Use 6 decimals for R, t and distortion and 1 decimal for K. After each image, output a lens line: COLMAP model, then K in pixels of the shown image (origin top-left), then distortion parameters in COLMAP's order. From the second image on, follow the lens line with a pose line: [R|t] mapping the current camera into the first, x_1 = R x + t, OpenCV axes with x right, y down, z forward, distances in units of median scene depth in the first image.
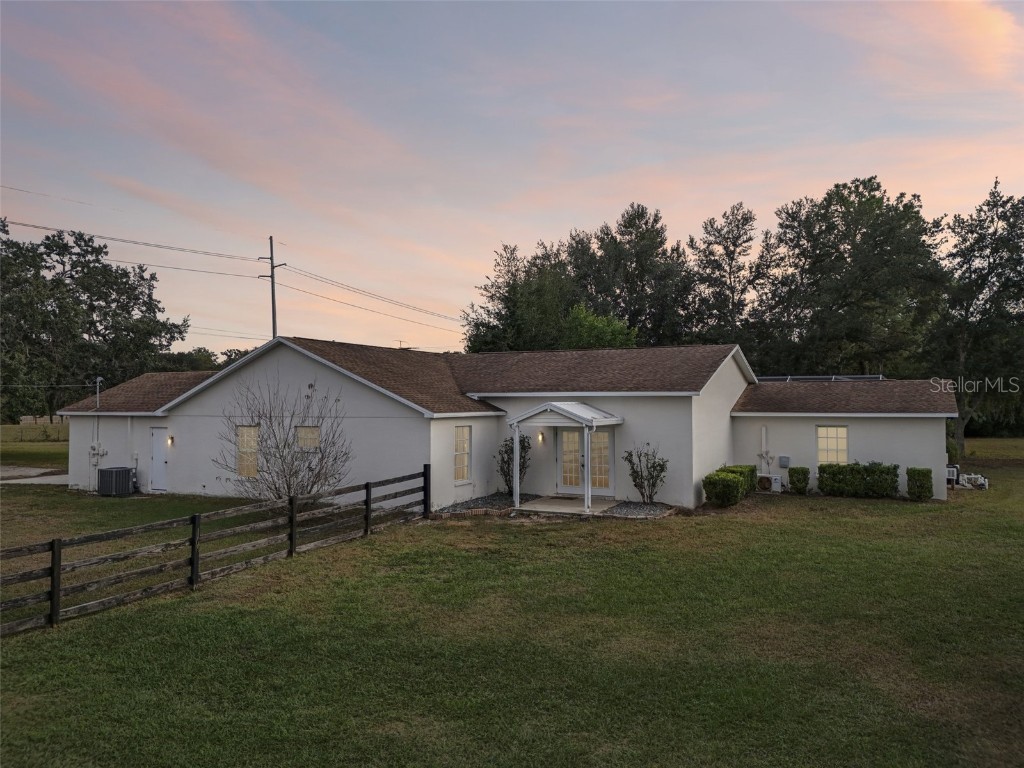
lens RADIAL K [[747.6, 0, 512.0], [0, 747.6, 384.0], [0, 0, 1]] dist [0.076443, -0.078765]
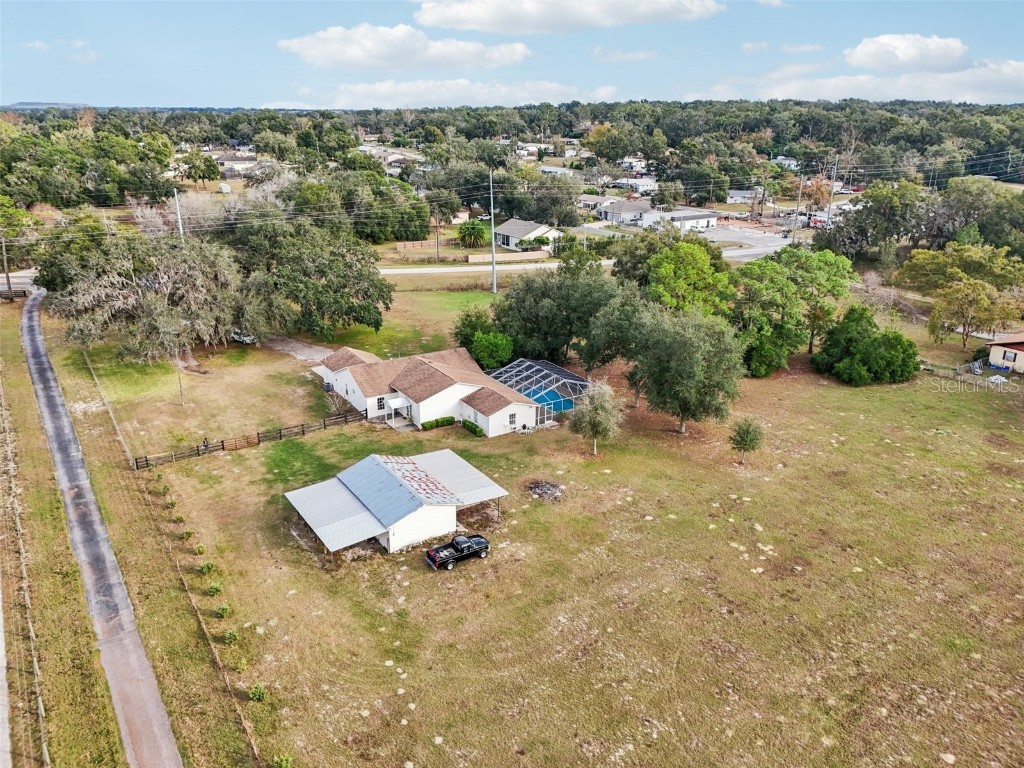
lens RADIAL K [[758.4, 0, 512.0], [0, 758.4, 384.0], [0, 0, 1]] dist [0.079557, -0.087250]
pose [[0.859245, 0.176880, -0.480012, 2.624255], [0.008045, 0.933534, 0.358399, -1.550837], [0.511501, -0.311814, 0.800711, -1.988592]]
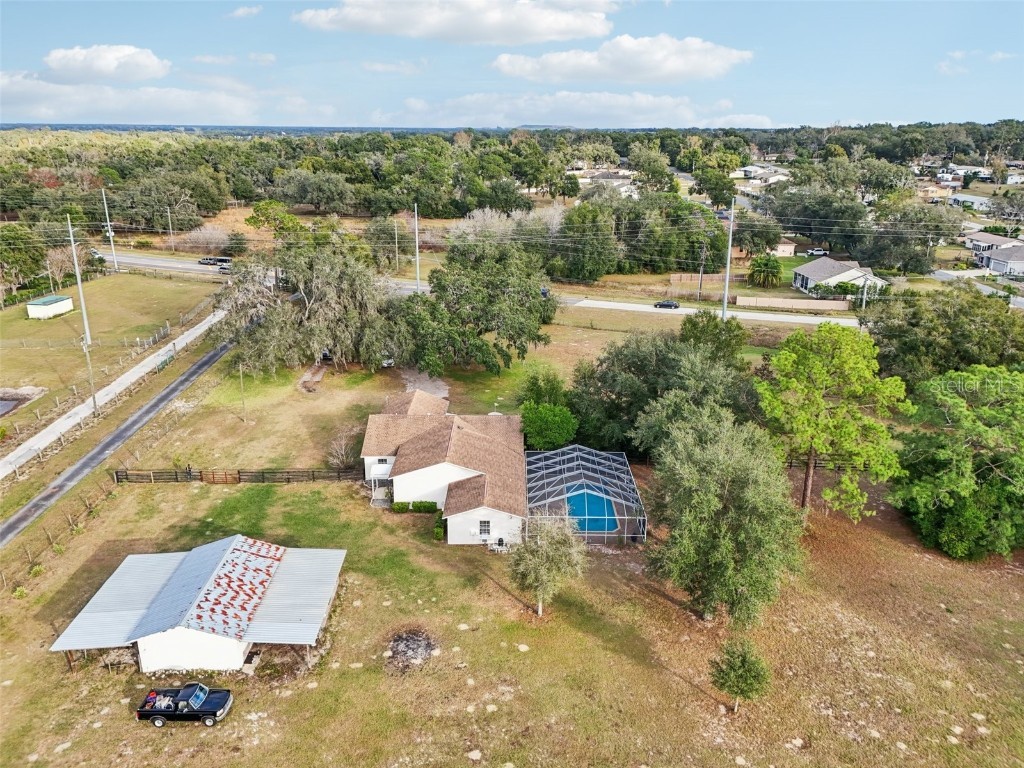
lens RADIAL K [[767.0, 0, 510.4], [0, 767.0, 360.8], [0, 0, 1]] dist [0.073741, -0.079930]
pose [[0.453894, 0.260362, -0.852169, 3.212310], [0.019062, 0.953303, 0.301414, -1.480533], [0.890852, -0.153055, 0.427735, 0.102398]]
